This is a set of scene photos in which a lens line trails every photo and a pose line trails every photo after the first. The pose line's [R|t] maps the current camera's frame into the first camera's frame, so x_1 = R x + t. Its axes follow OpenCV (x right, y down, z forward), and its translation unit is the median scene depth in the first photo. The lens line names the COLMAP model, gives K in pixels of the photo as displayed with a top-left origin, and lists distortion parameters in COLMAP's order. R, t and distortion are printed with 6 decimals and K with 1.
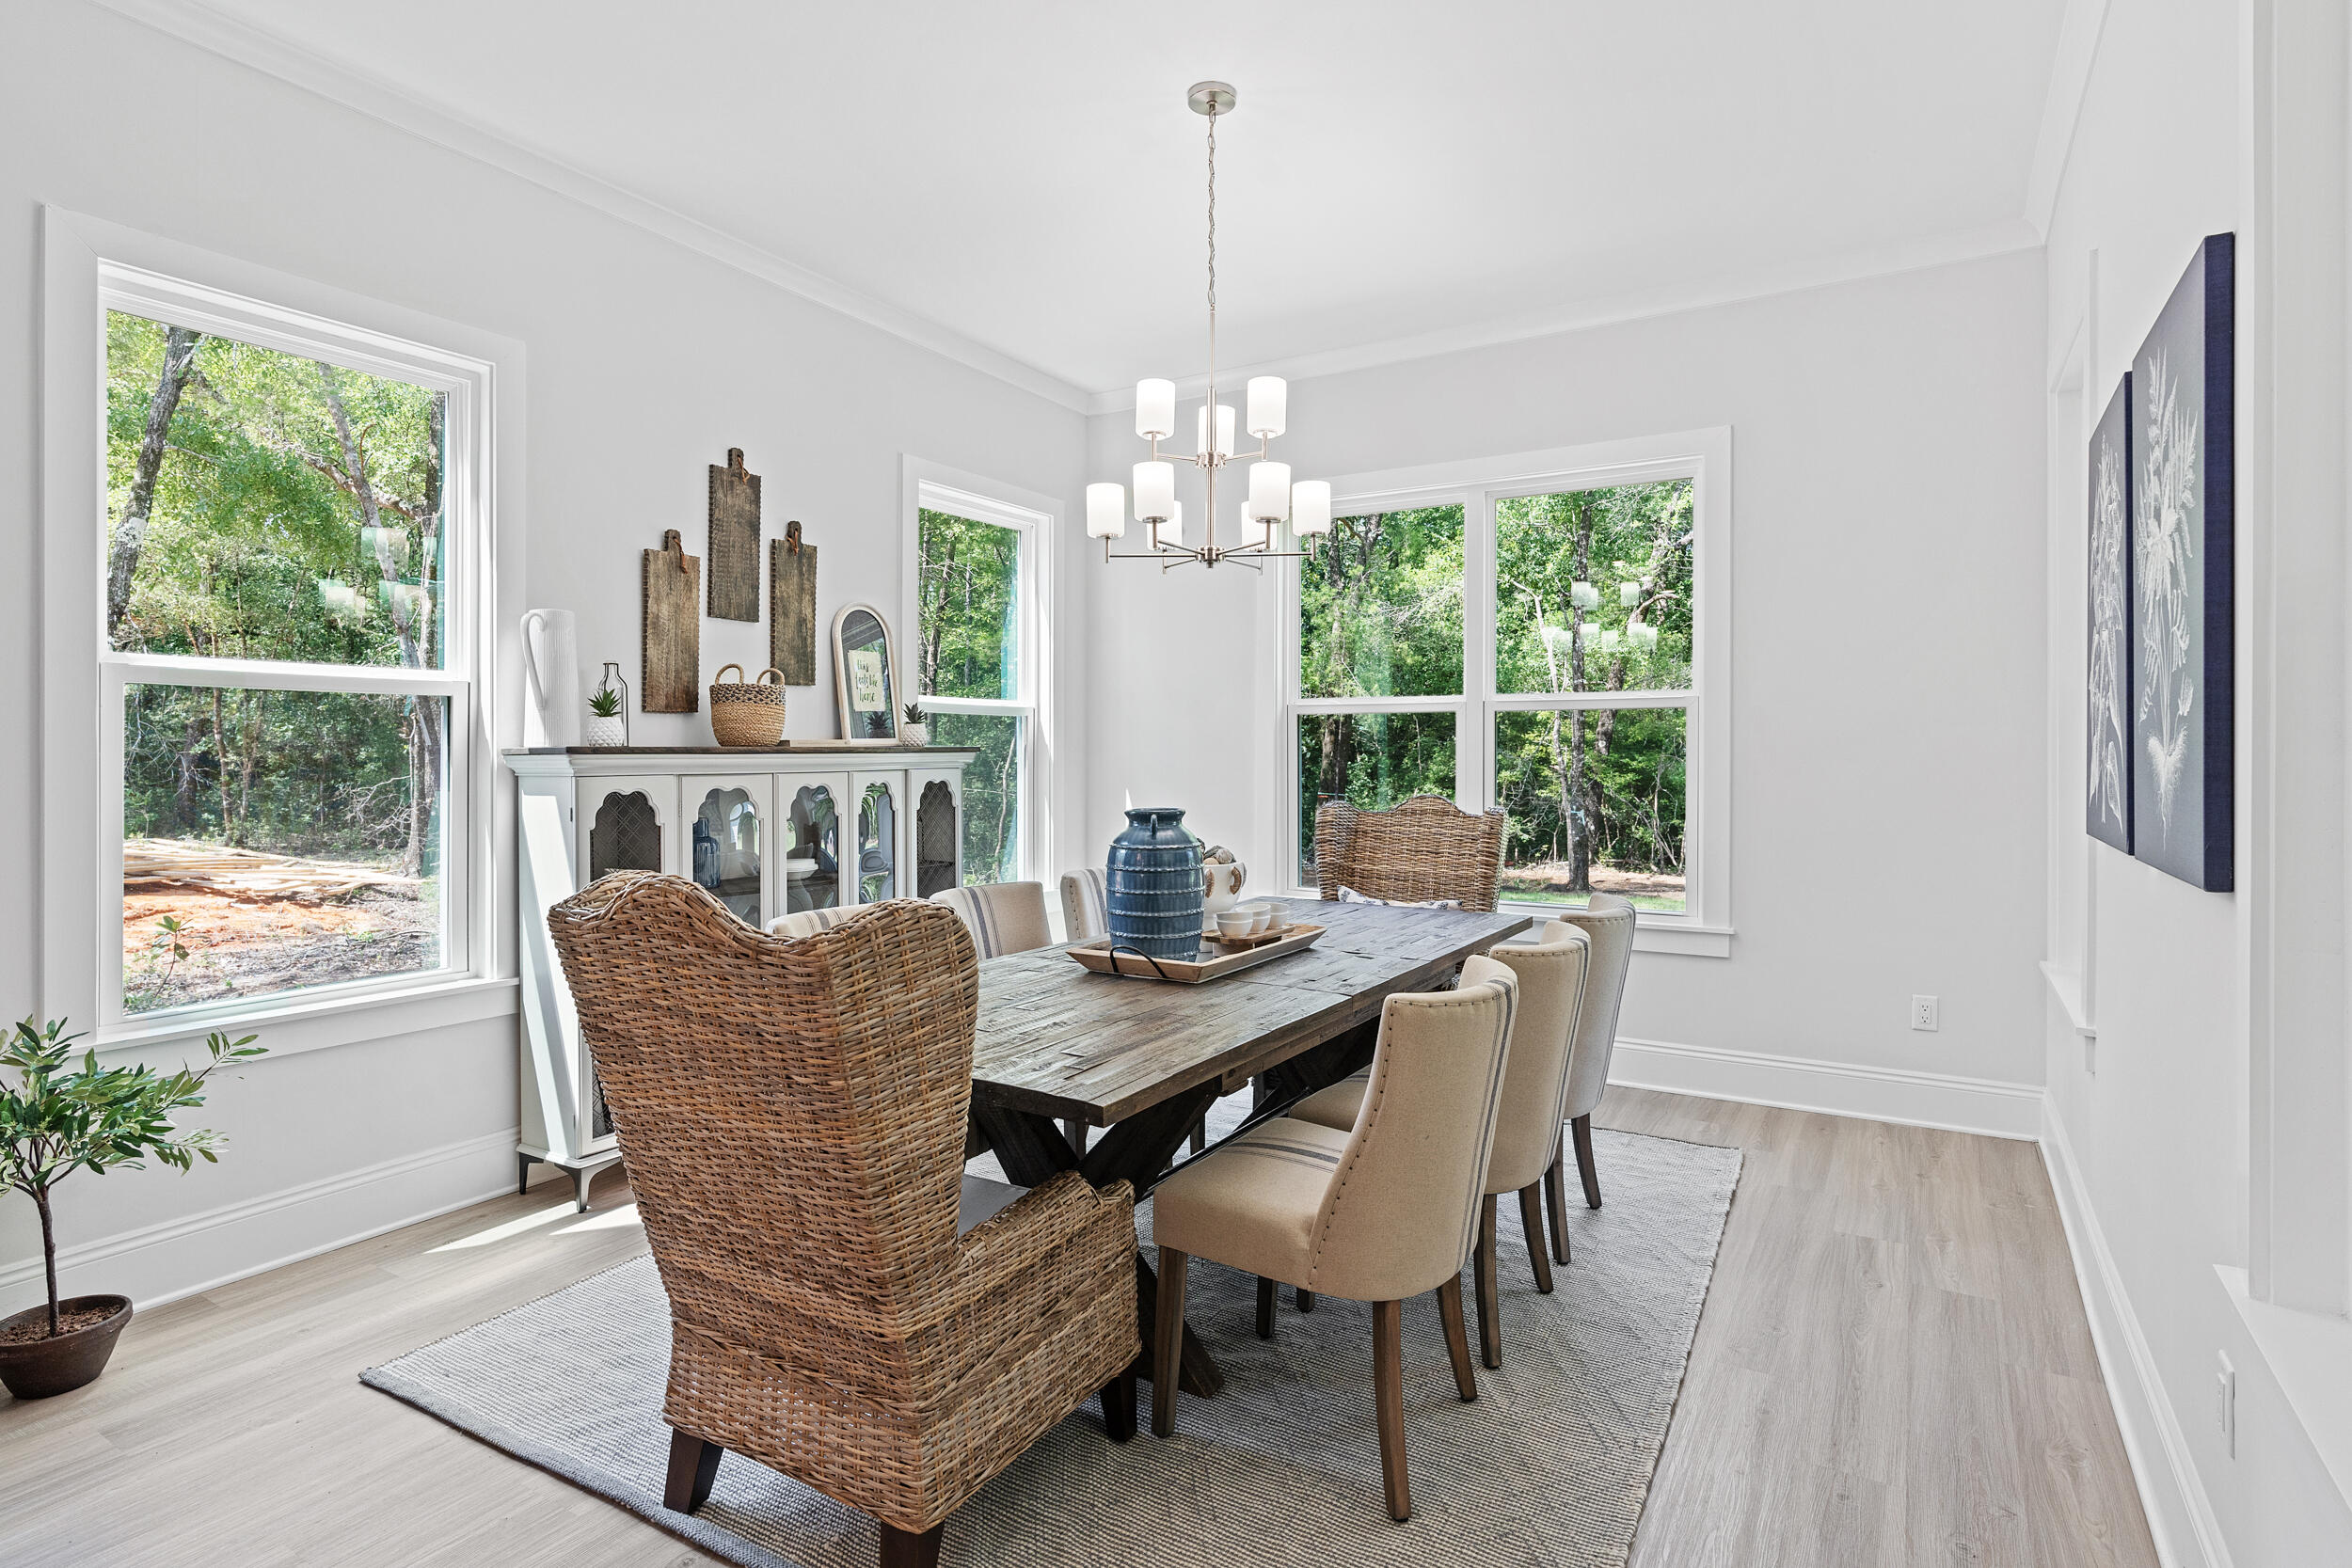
lens RADIAL K [[1196.9, 0, 1178.6], [0, 1196.9, 753.3], [0, 0, 1]] dist [-0.003341, 0.001383]
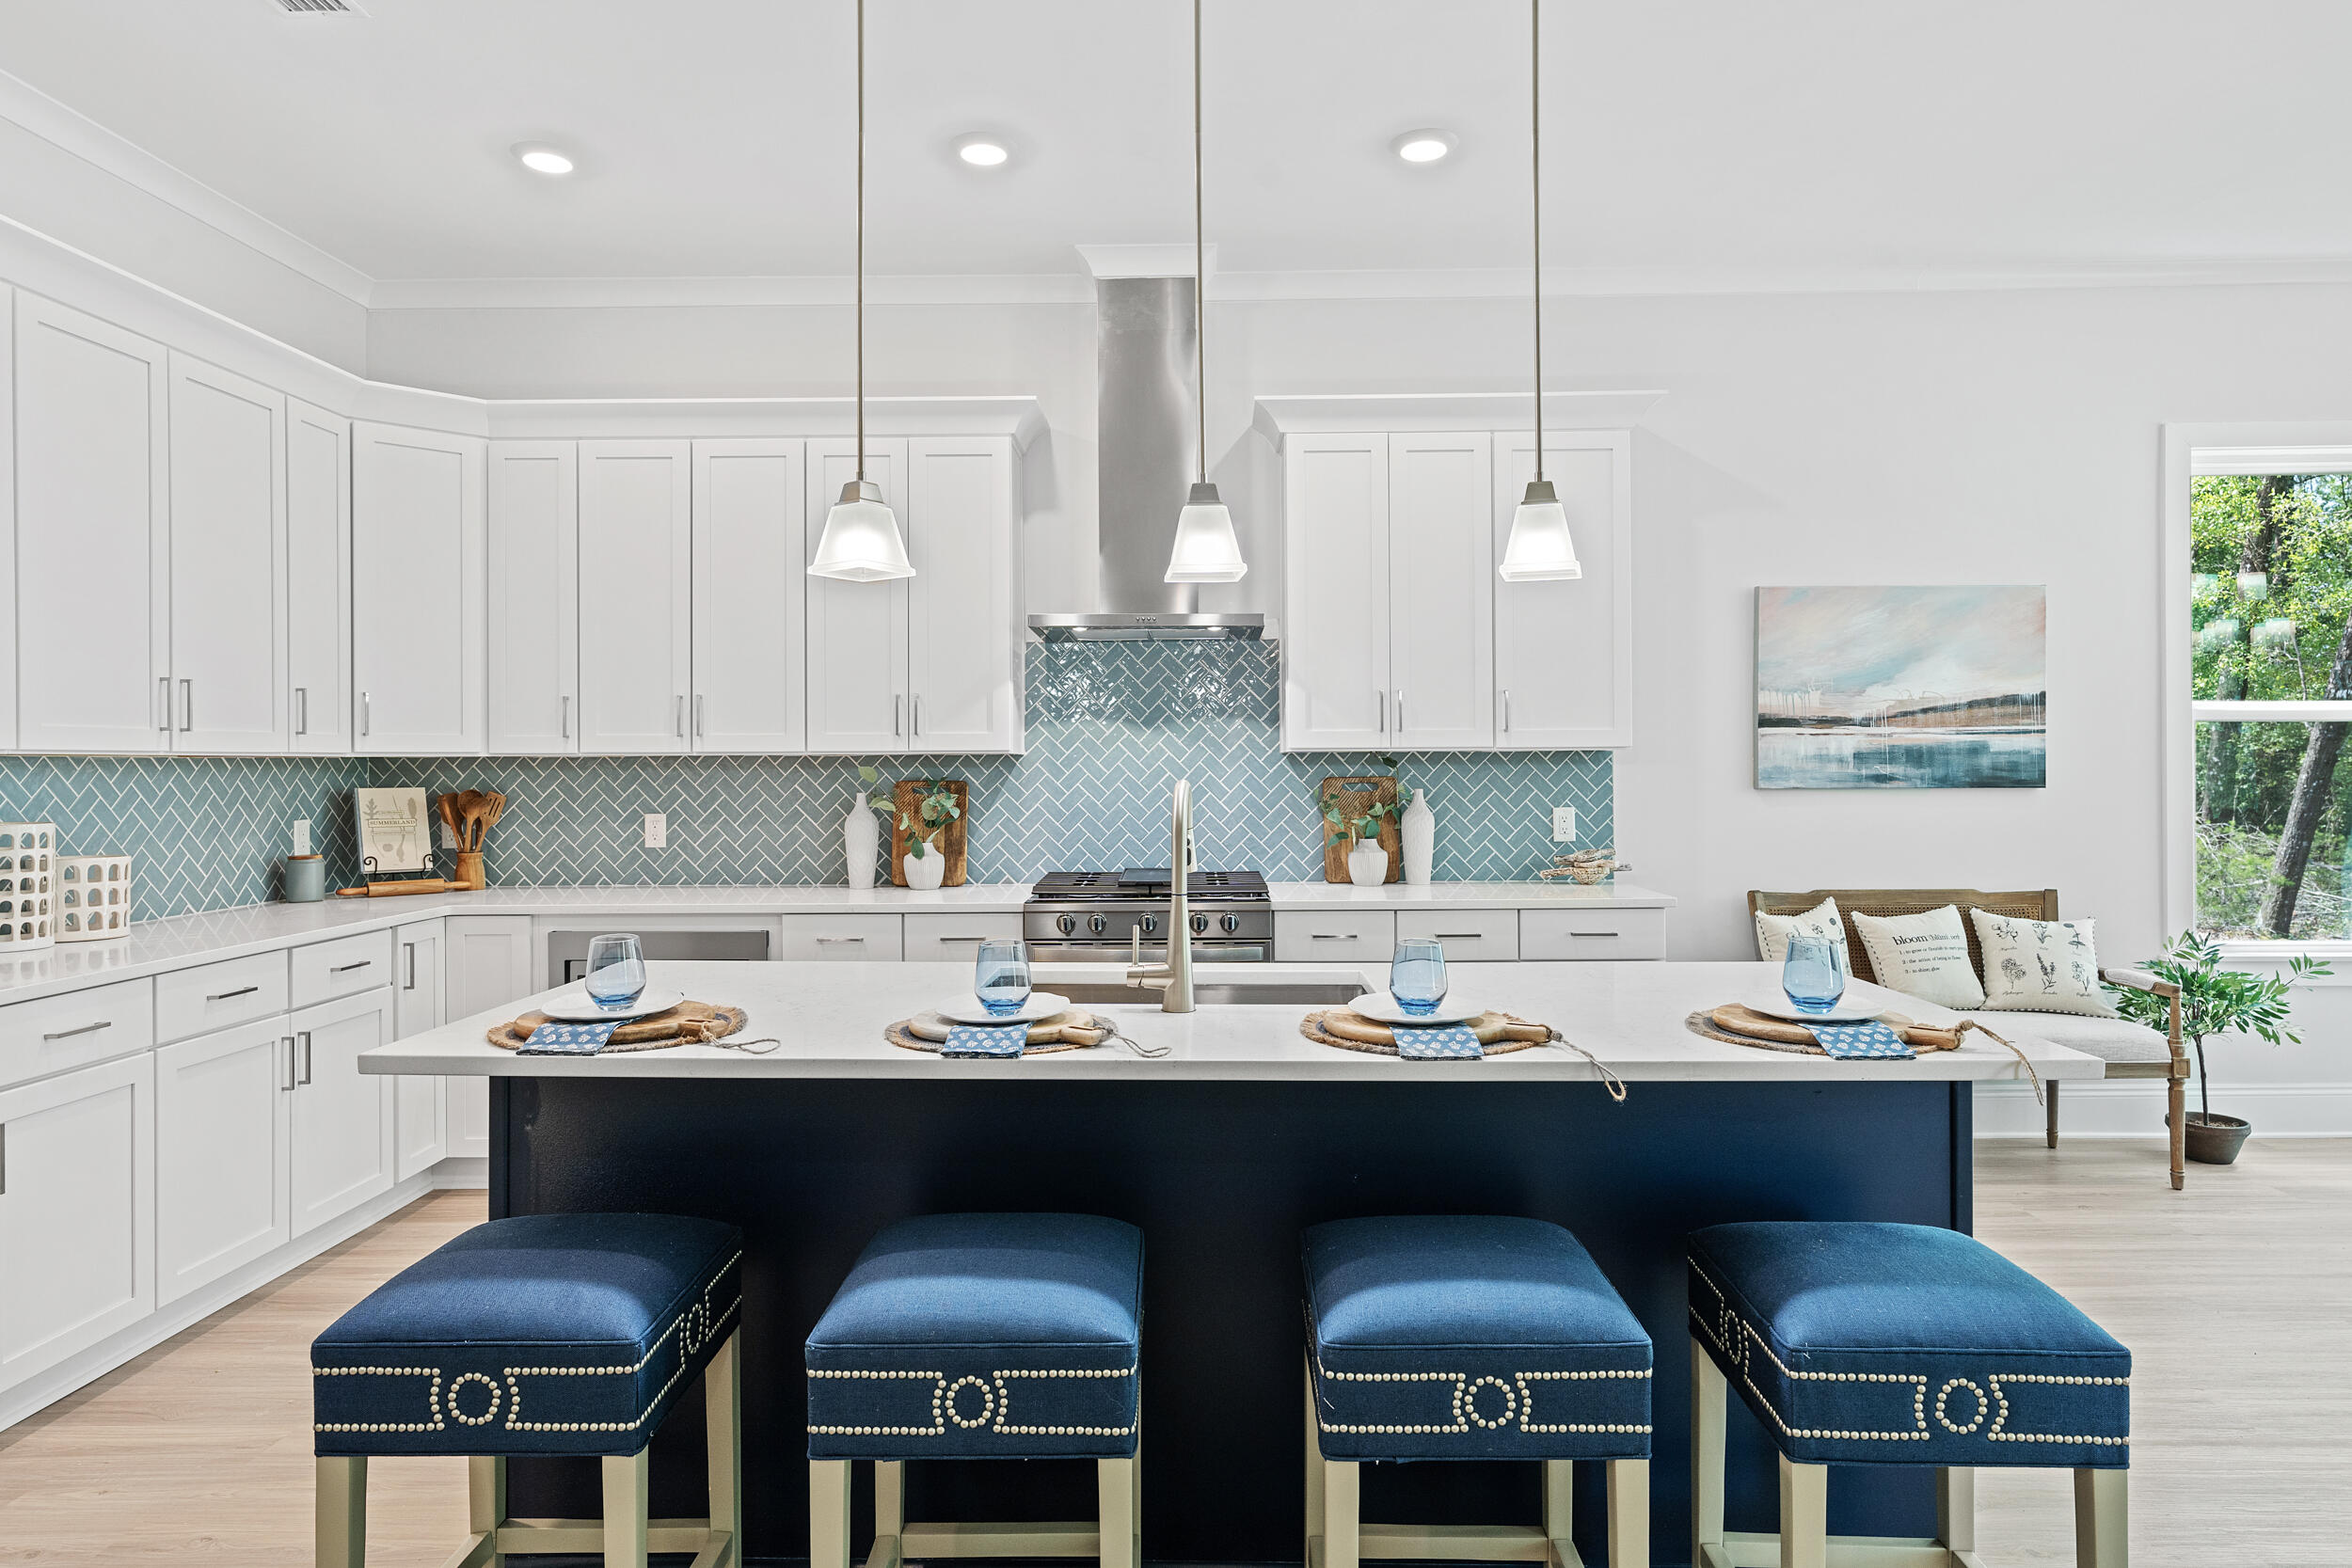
lens RADIAL K [[1379.2, 0, 1179.3], [0, 1379.2, 761.9], [0, 0, 1]] dist [-0.003913, 0.000524]
pose [[0.509835, -0.003811, -0.860264, -0.029569], [0.003999, 0.999990, -0.002060, -0.006161], [0.860263, -0.002390, 0.509845, -0.734608]]
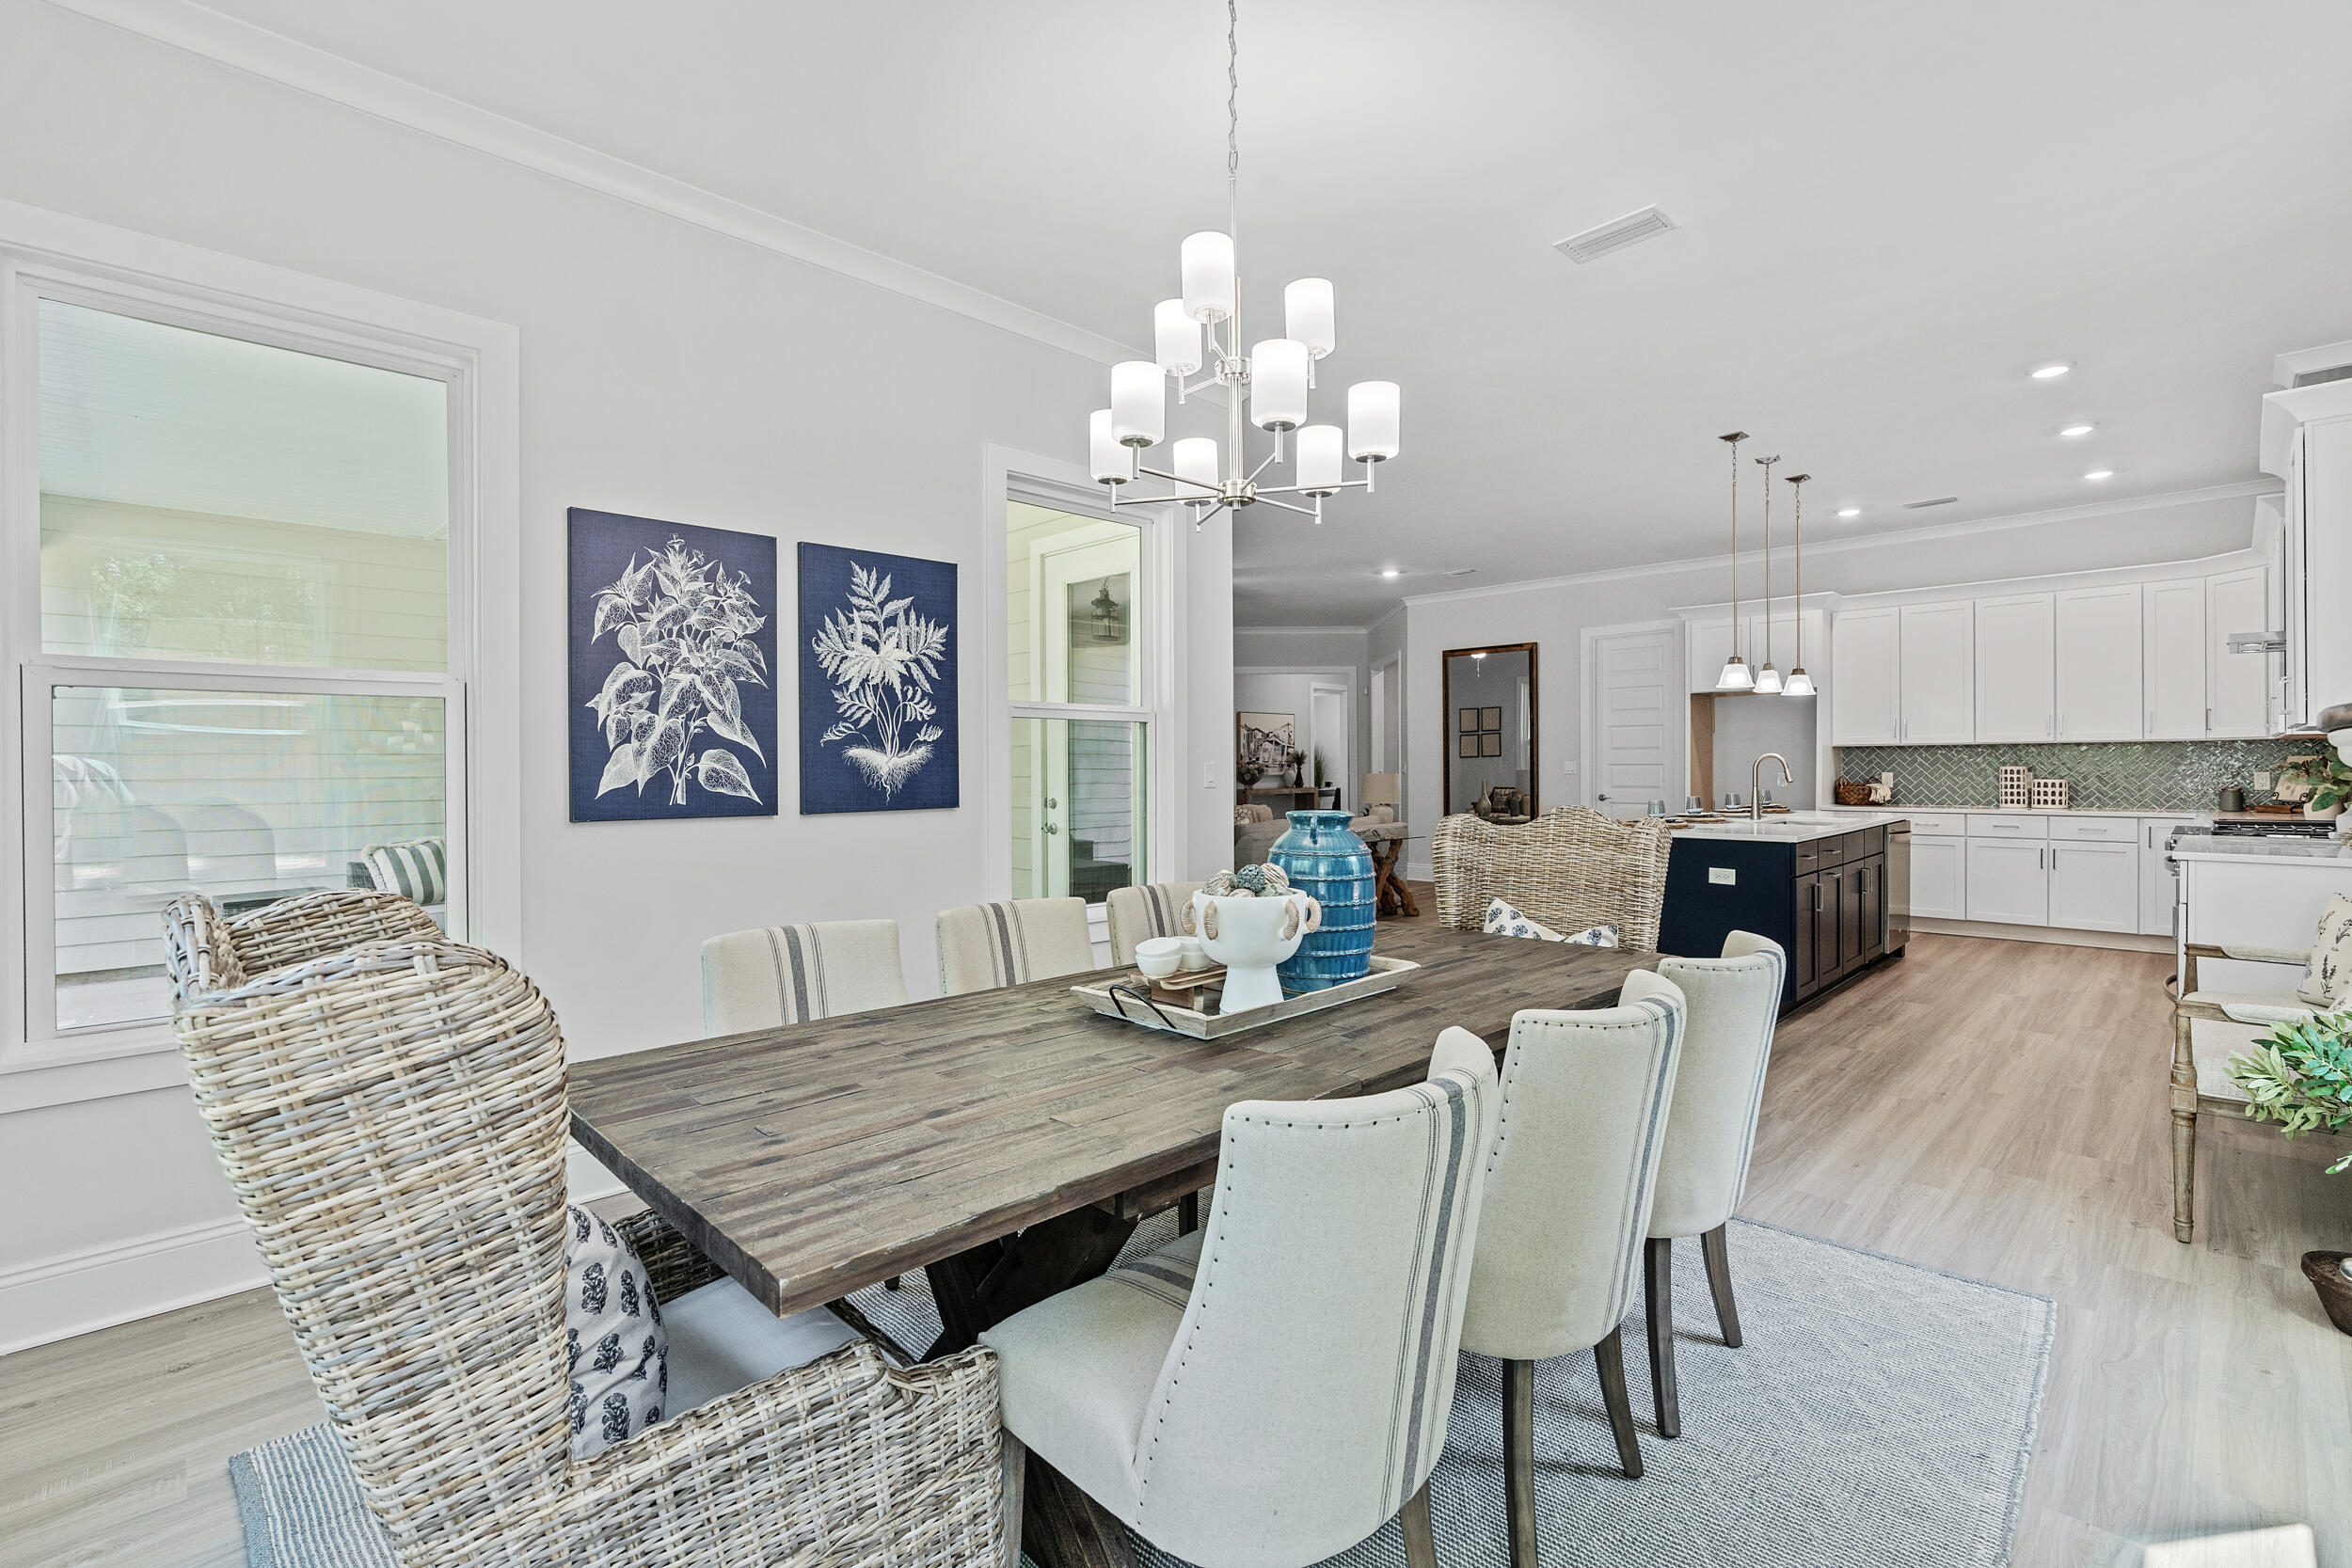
lens RADIAL K [[1053.9, 0, 1183.9], [0, 1053.9, 771.7], [0, 0, 1]] dist [-0.007878, 0.002542]
pose [[-0.970574, 0.005073, 0.240750, -0.088191], [0.007521, 0.999929, 0.009248, 0.007226], [-0.240686, 0.010787, -0.970543, 1.386576]]
